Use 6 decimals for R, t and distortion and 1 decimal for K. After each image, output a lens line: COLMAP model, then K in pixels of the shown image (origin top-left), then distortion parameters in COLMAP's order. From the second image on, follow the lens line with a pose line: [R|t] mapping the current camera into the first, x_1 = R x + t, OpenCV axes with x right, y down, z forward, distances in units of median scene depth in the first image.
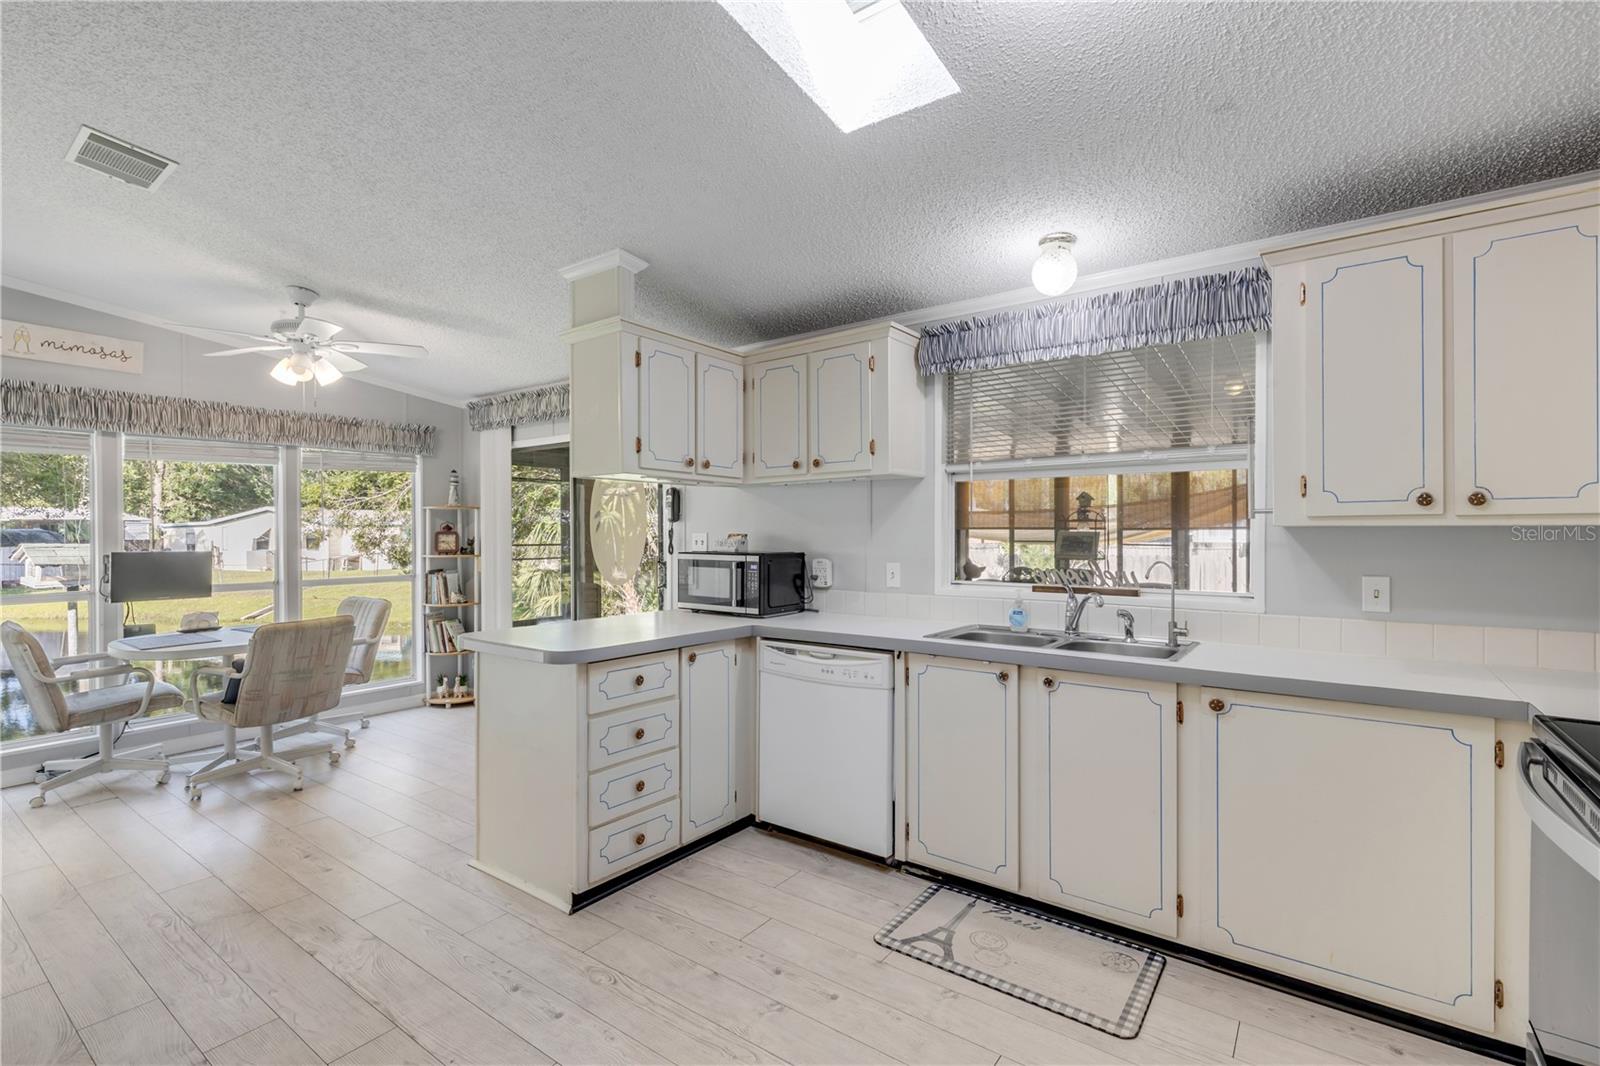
lens RADIAL K [[721.1, 0, 828.6], [0, 721.1, 534.2], [0, 0, 1]] dist [0.001459, 0.000229]
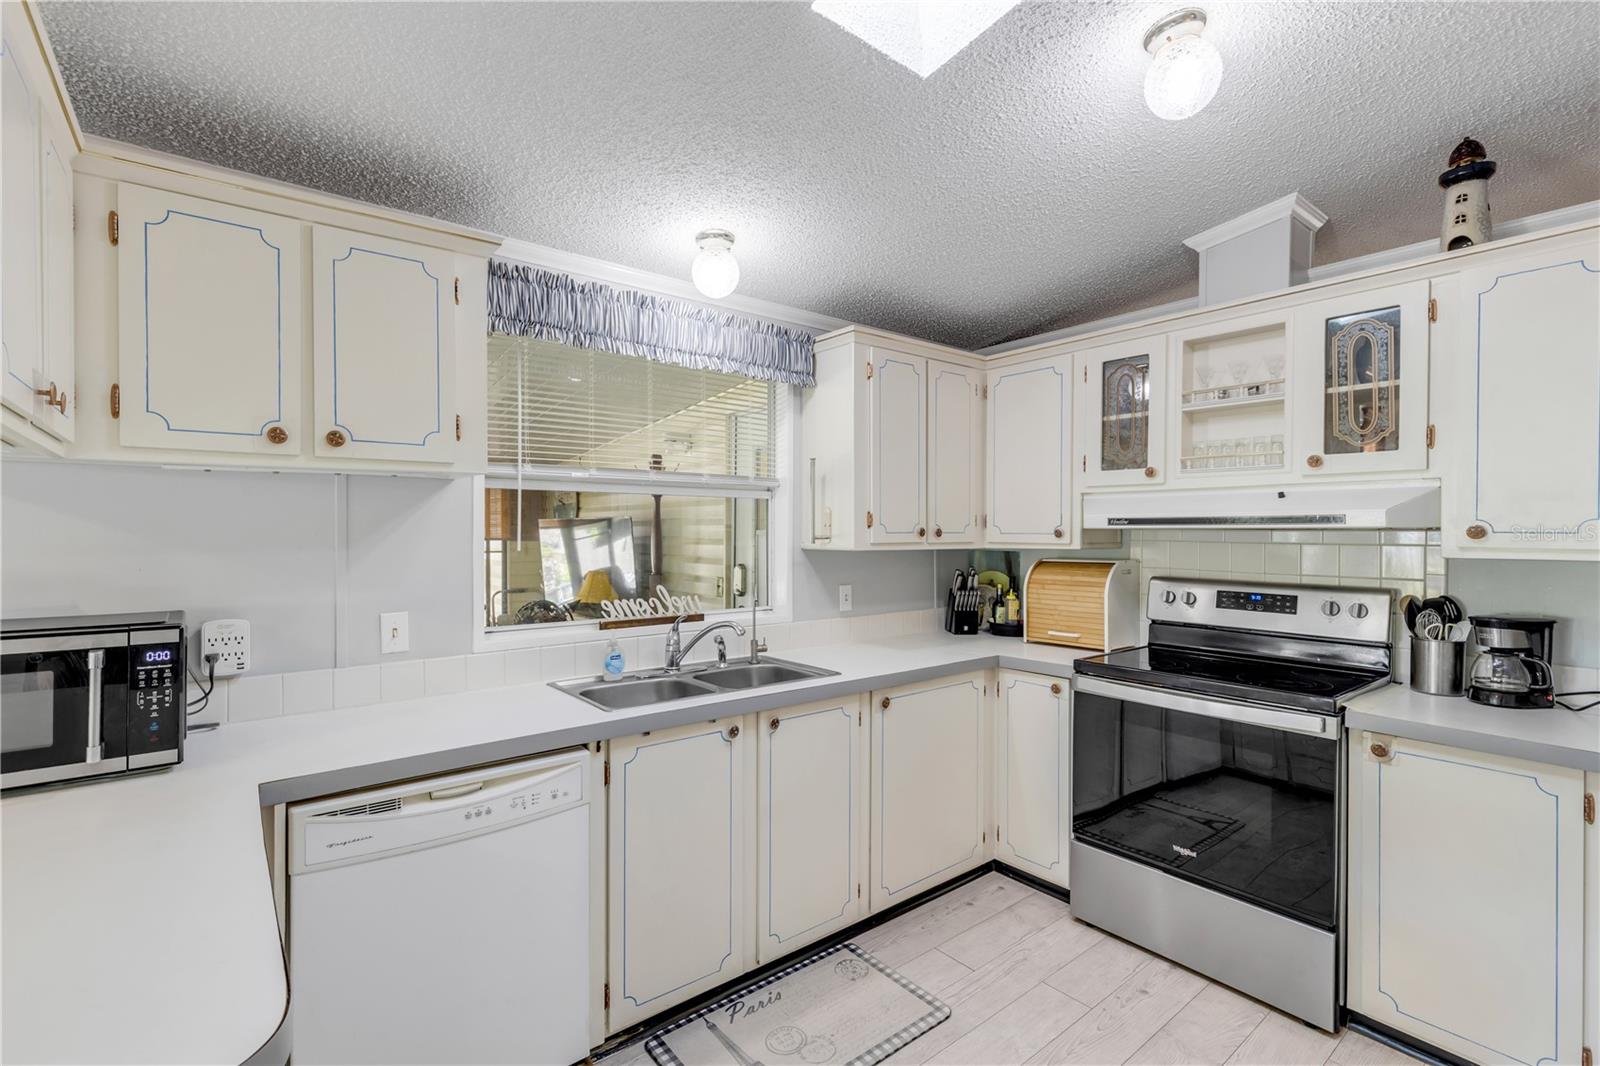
lens RADIAL K [[715.1, 0, 786.4], [0, 715.1, 532.8], [0, 0, 1]] dist [-0.000049, -0.000431]
pose [[0.289373, 0.000445, 0.957216, -0.414461], [0.001258, 0.999999, -0.000845, -0.028447], [-0.957216, 0.001449, 0.289372, 0.524755]]
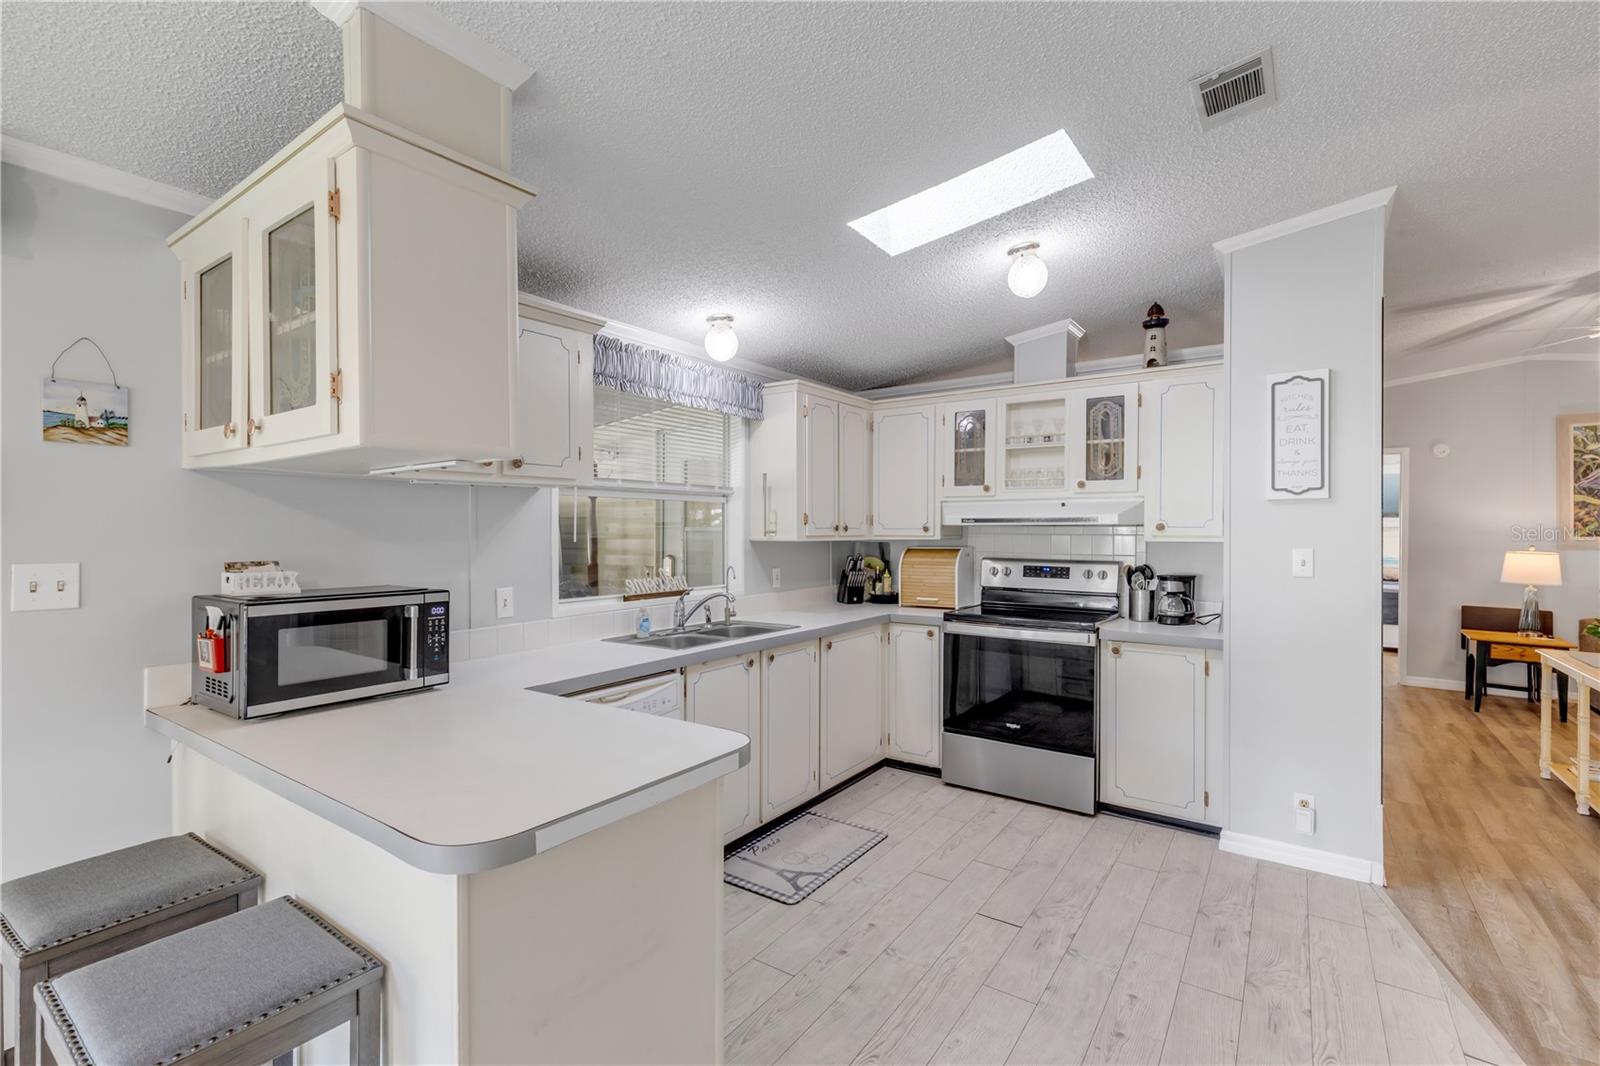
lens RADIAL K [[710.0, 0, 793.9], [0, 710.0, 532.3], [0, 0, 1]] dist [-0.001496, -0.000265]
pose [[0.005718, -0.002034, 0.999982, -0.750465], [0.003813, 0.999991, 0.002013, -0.024990], [-0.999976, 0.003801, 0.005726, 0.692526]]
